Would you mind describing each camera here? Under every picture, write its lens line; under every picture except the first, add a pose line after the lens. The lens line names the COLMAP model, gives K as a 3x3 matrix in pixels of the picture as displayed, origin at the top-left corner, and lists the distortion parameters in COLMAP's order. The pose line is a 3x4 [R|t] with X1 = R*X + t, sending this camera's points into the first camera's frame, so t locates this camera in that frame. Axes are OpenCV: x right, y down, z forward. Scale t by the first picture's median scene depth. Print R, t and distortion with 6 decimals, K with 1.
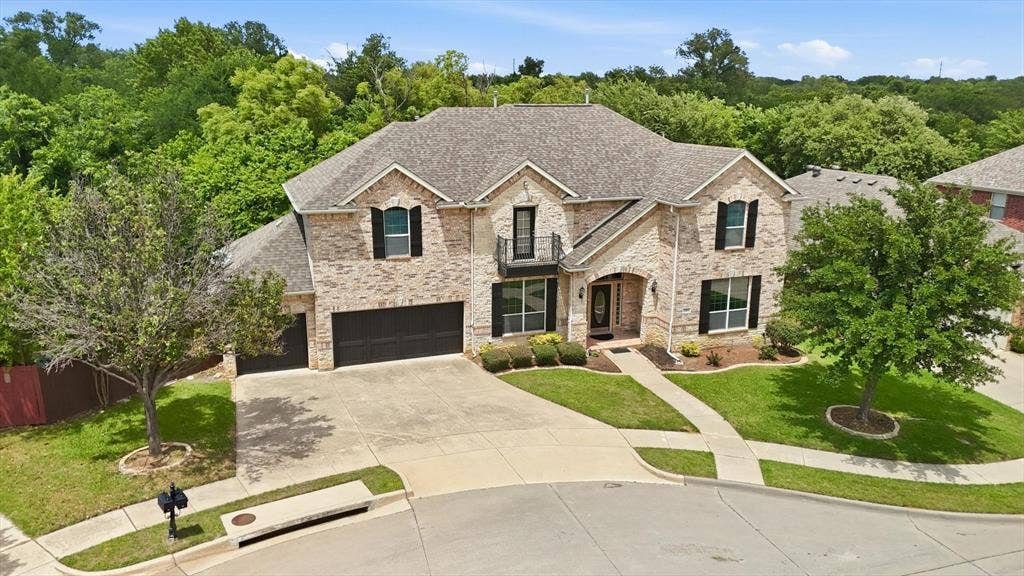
lens RADIAL K [[799.5, 0, 515.6], [0, 799.5, 291.7], [0, 0, 1]] dist [0.042818, -0.003634]
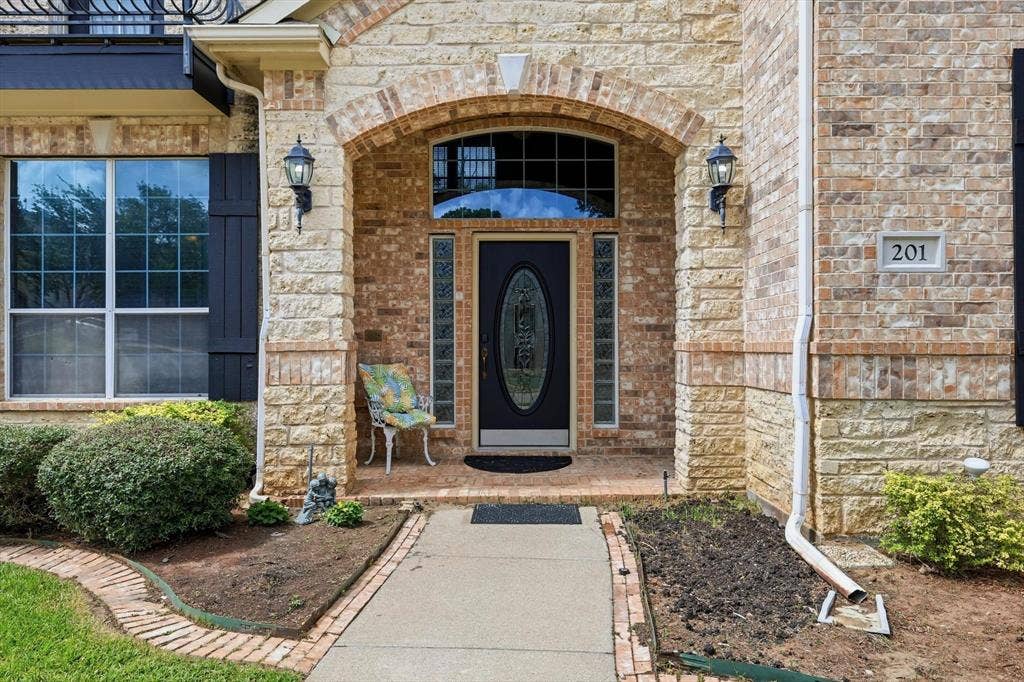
lens RADIAL K [[767.6, 0, 512.7], [0, 767.6, 339.8], [0, 0, 1]] dist [-0.003434, -0.001590]
pose [[0.941788, -0.010320, -0.336049, 0.197179], [-0.073664, 0.968908, -0.236200, 0.080581], [0.328038, 0.247205, 0.911746, 0.874952]]
